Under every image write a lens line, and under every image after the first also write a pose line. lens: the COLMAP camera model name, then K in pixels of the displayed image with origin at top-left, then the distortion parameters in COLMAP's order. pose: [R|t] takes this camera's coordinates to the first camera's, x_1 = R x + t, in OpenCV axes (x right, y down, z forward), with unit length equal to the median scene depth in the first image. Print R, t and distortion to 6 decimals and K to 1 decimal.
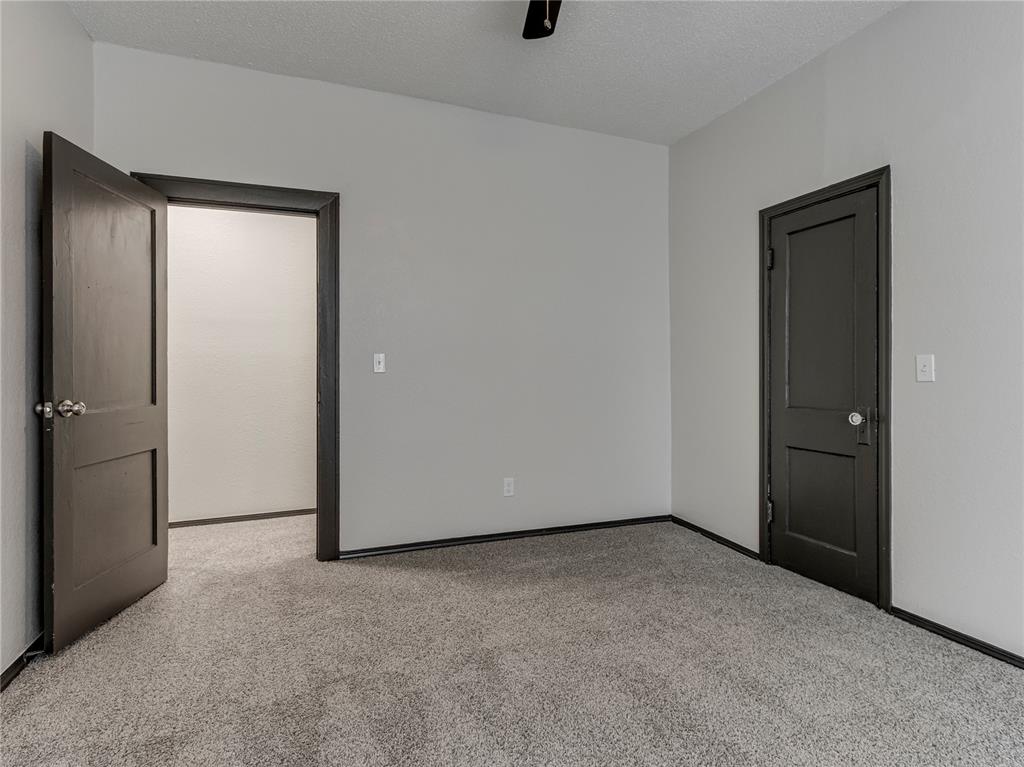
lens RADIAL K [[531.8, 0, 512.0], [0, 531.8, 383.5], [0, 0, 1]] dist [0.001113, -0.001533]
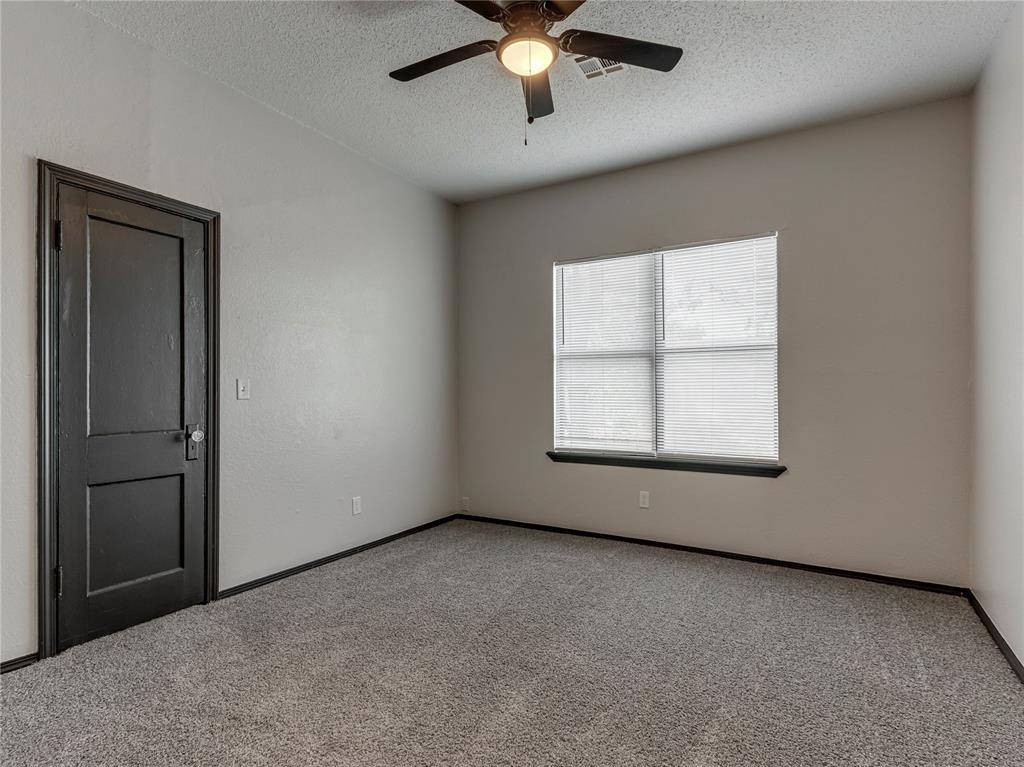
lens RADIAL K [[531.8, 0, 512.0], [0, 531.8, 383.5], [0, 0, 1]] dist [0.001113, -0.001533]
pose [[-0.609351, 0.000520, 0.792900, -0.523047], [-0.001047, 0.999998, -0.001460, -0.033853], [-0.792900, -0.001720, -0.609350, 1.049969]]
